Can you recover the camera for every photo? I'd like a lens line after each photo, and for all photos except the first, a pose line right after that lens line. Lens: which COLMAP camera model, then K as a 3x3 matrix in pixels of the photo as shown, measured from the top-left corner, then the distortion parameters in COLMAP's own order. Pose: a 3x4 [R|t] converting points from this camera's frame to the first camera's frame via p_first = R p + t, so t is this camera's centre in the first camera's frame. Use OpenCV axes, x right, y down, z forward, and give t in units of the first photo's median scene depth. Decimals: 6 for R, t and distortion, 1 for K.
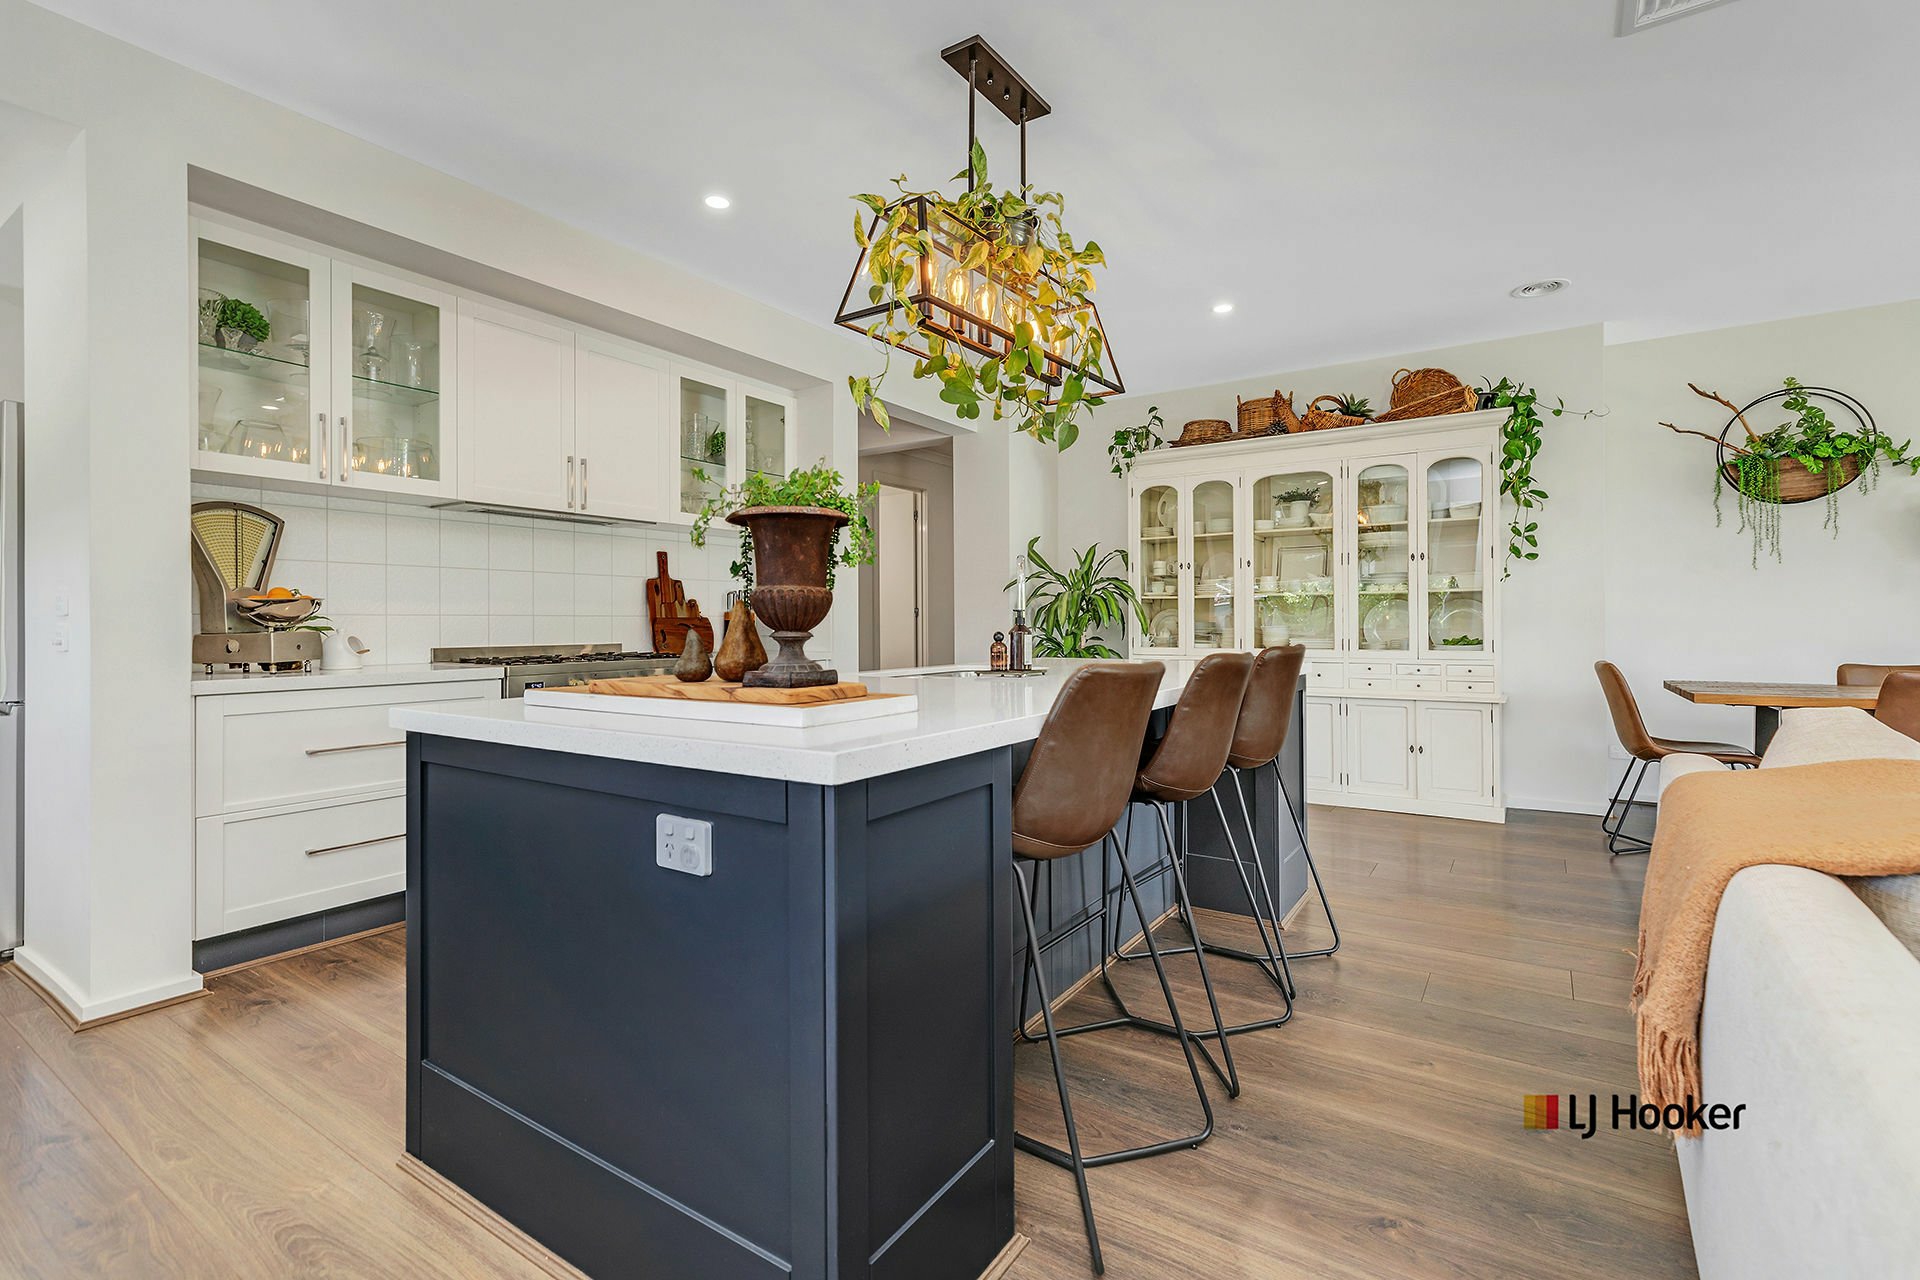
lens RADIAL K [[865.4, 0, 978.2], [0, 865.4, 636.7], [0, 0, 1]] dist [0.001989, 0.000109]
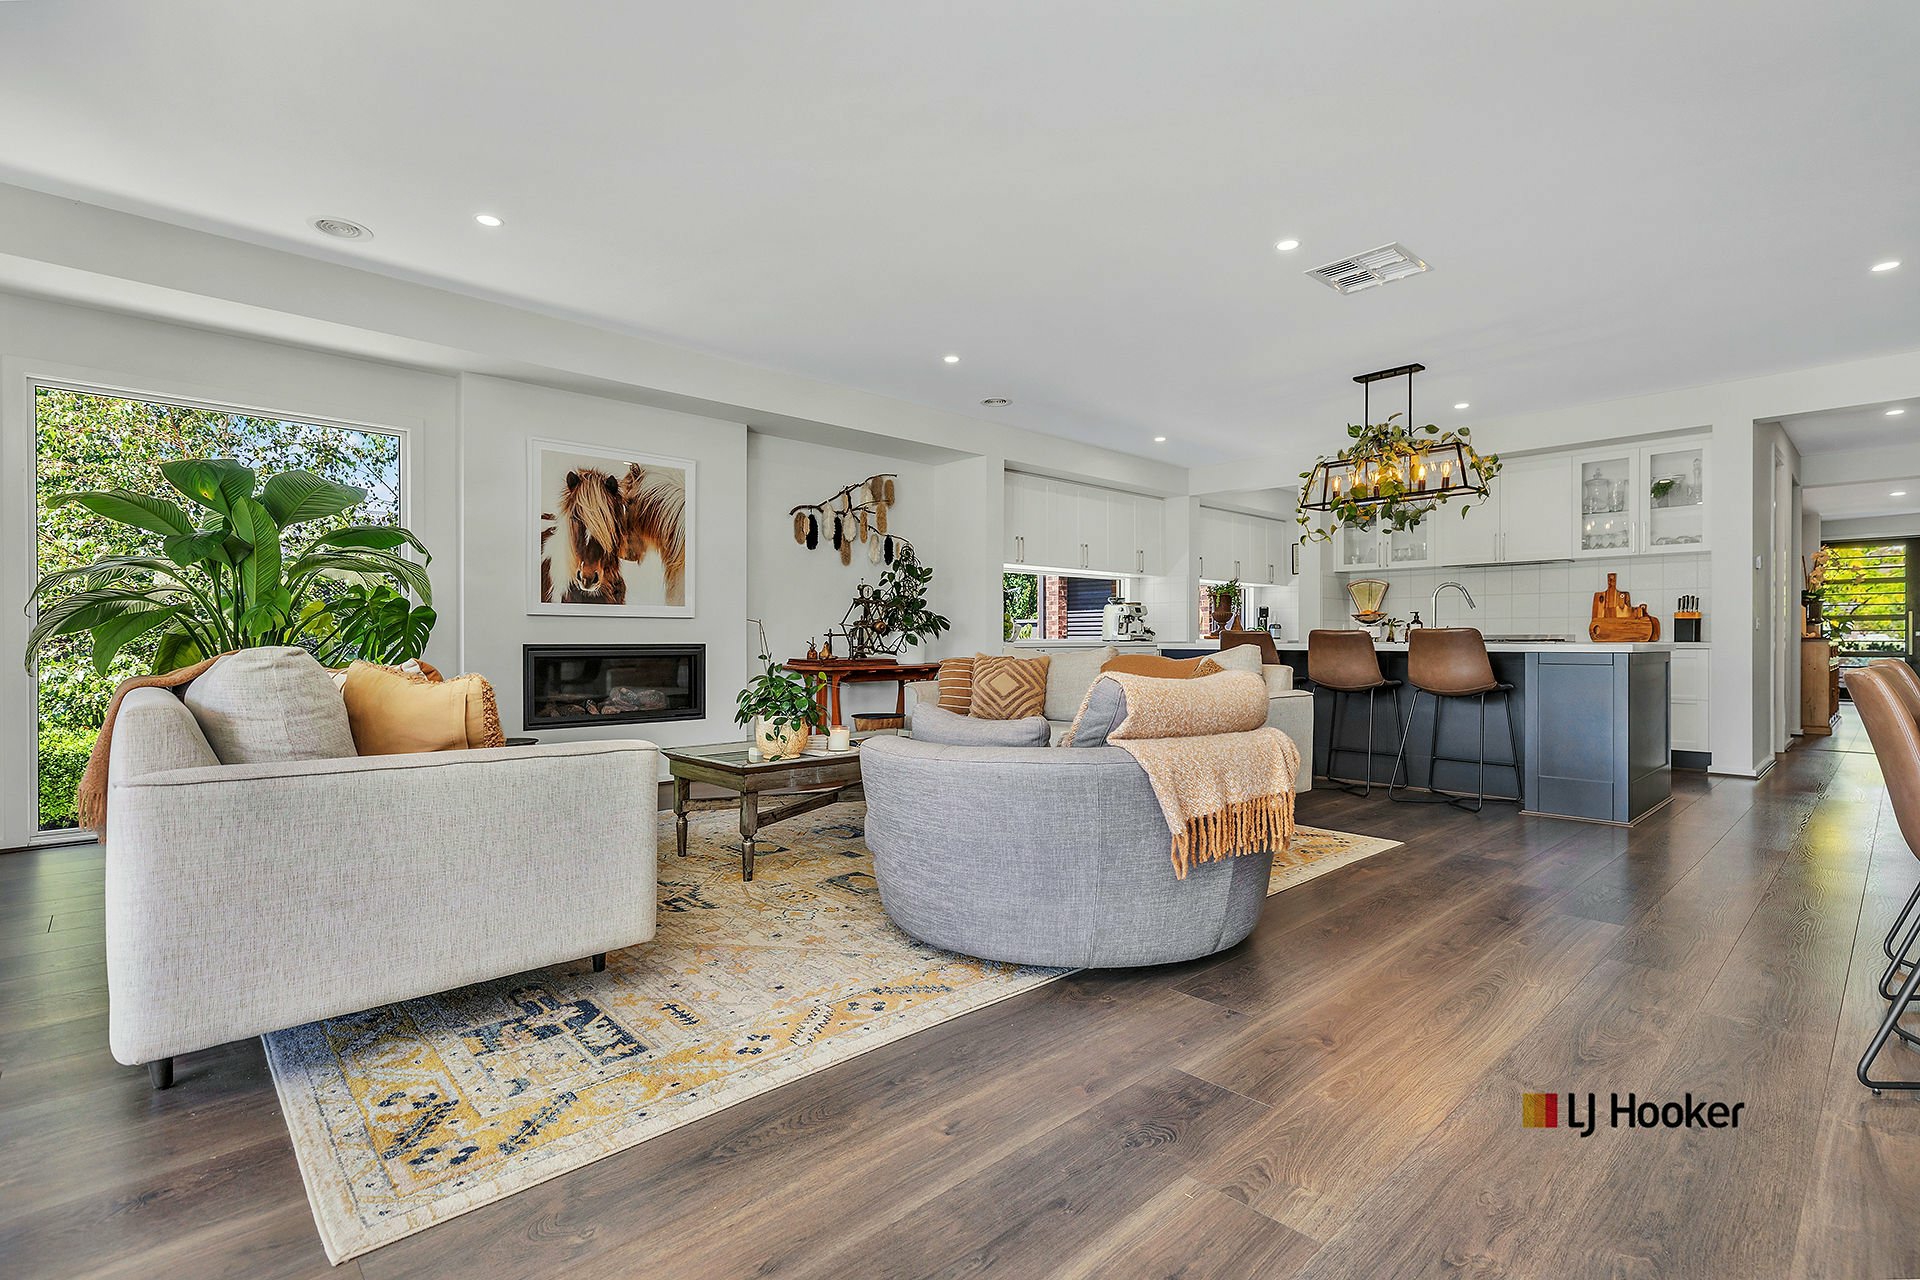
lens RADIAL K [[885.8, 0, 954.7], [0, 885.8, 644.2], [0, 0, 1]] dist [-0.002917, 0.000161]
pose [[-0.216252, 0.009201, -0.976294, 1.289329], [-0.016065, 0.999787, 0.012980, 0.020155], [0.976205, 0.018491, -0.216058, 0.222865]]
